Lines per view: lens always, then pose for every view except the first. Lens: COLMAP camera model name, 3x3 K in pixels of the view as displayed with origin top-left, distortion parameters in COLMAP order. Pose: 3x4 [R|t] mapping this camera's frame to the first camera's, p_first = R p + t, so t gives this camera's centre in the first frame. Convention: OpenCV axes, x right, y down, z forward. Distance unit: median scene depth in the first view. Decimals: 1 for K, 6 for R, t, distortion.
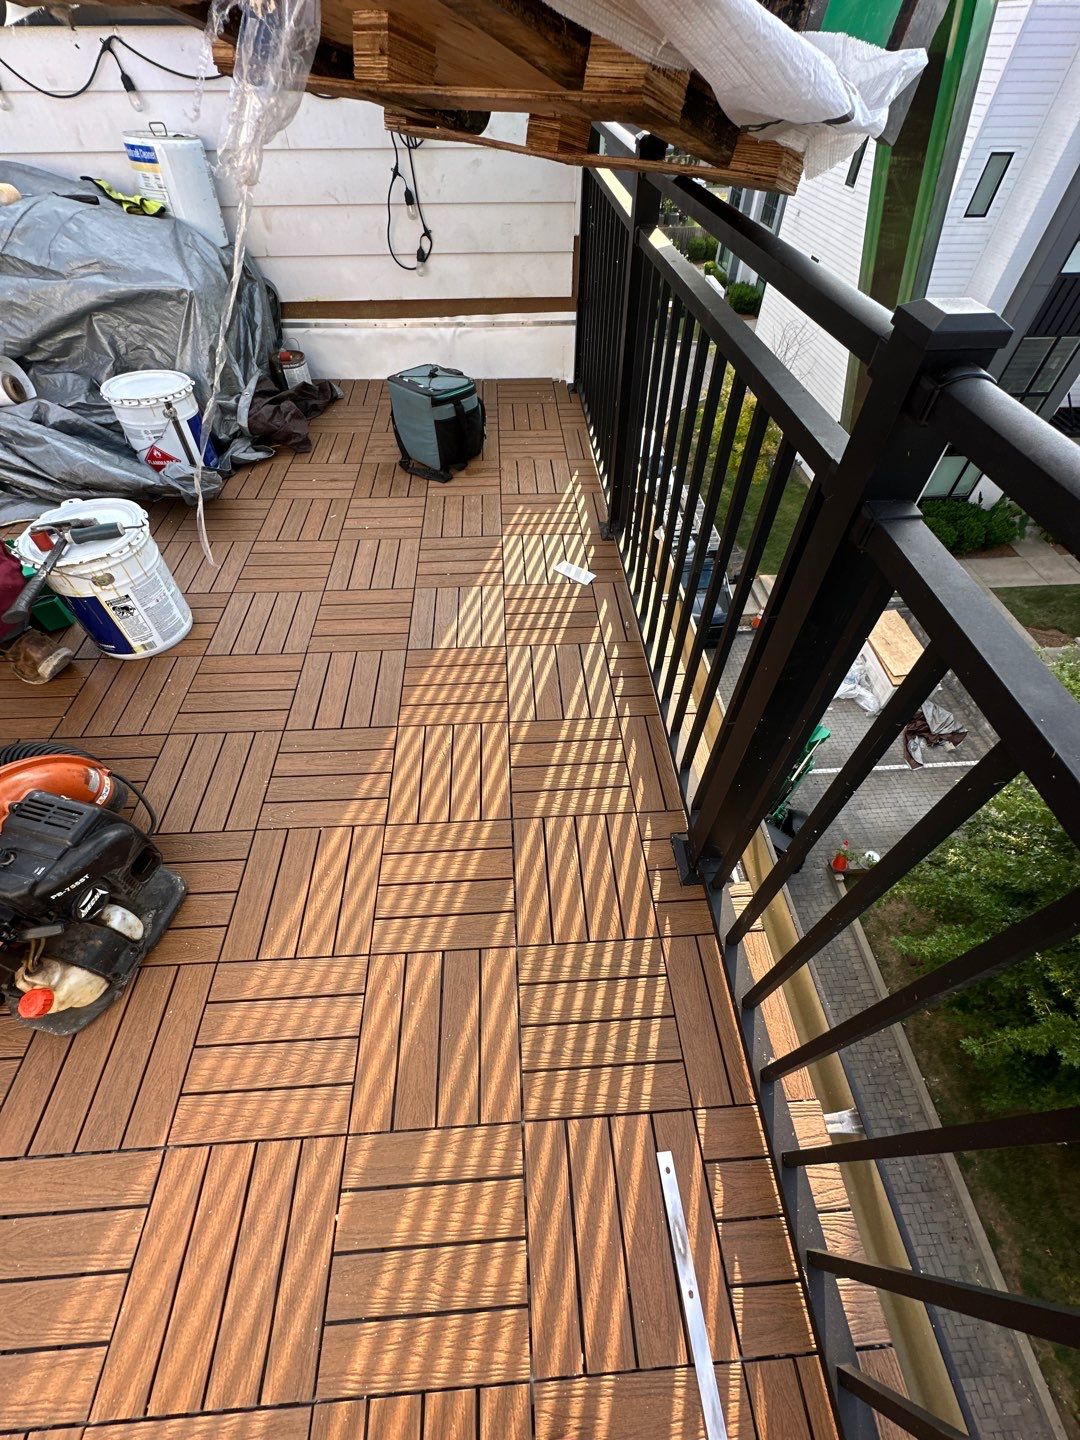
lens RADIAL K [[574.2, 0, 540.0], [0, 574.2, 720.0], [0, 0, 1]] dist [-0.002566, -0.000205]
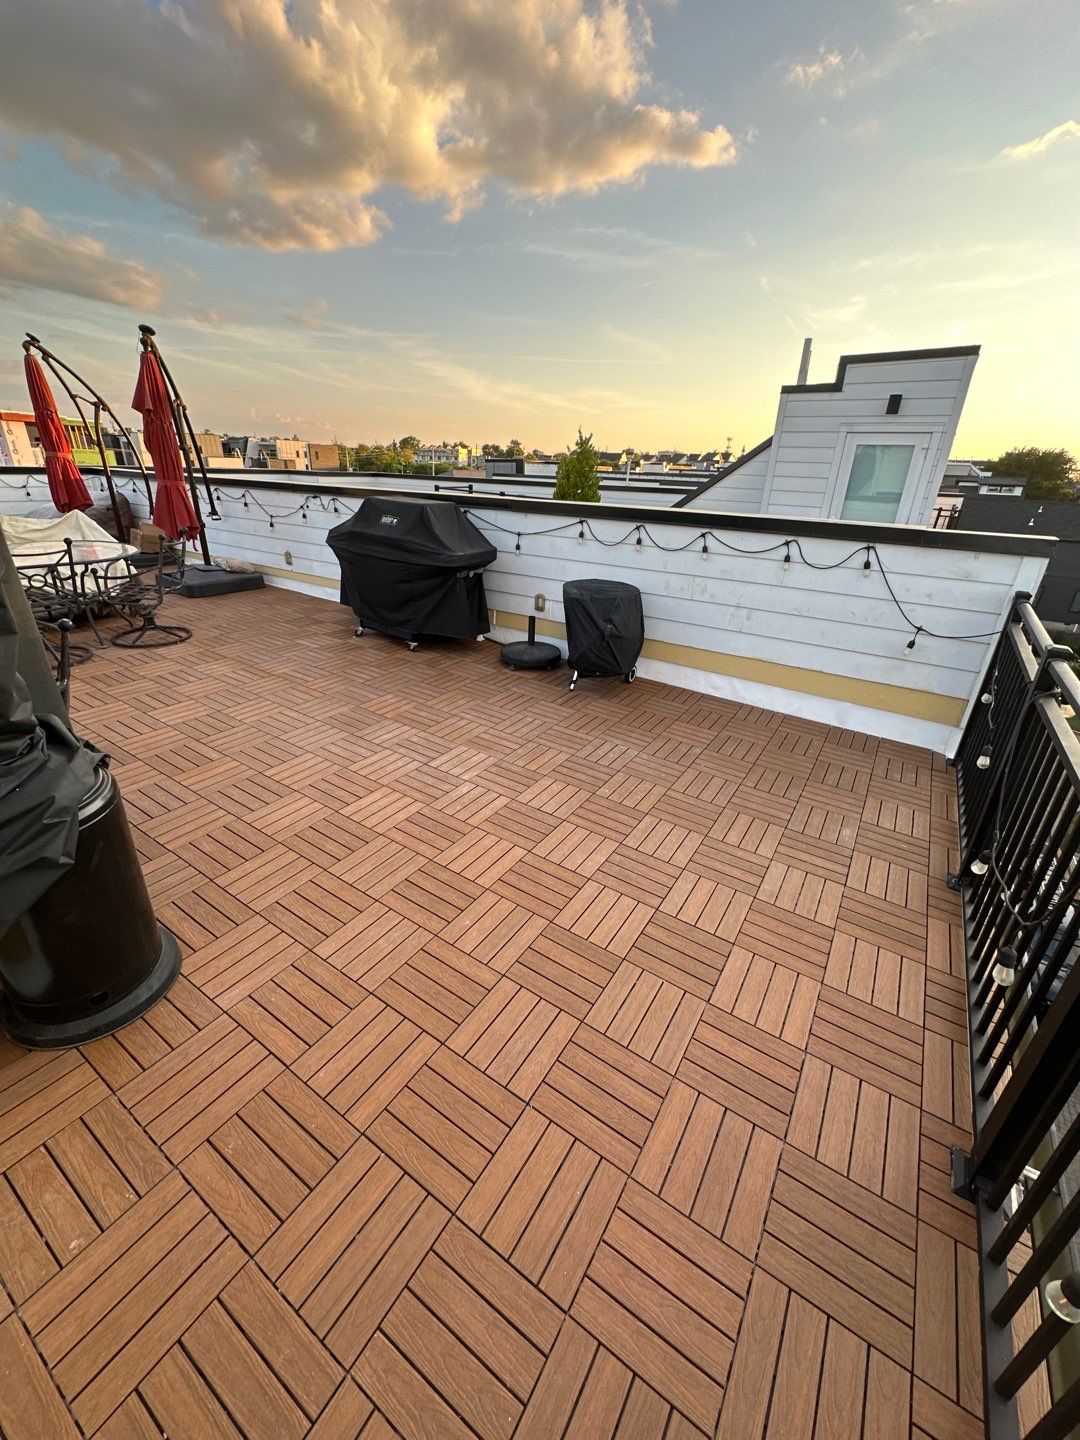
lens RADIAL K [[574.2, 0, 540.0], [0, 574.2, 720.0], [0, 0, 1]] dist [-0.002566, -0.000205]
pose [[0.805228, 0.262039, -0.531924, -0.029486], [-0.473425, 0.824244, -0.310630, 0.173089], [0.357038, 0.501954, 0.787760, -0.402276]]
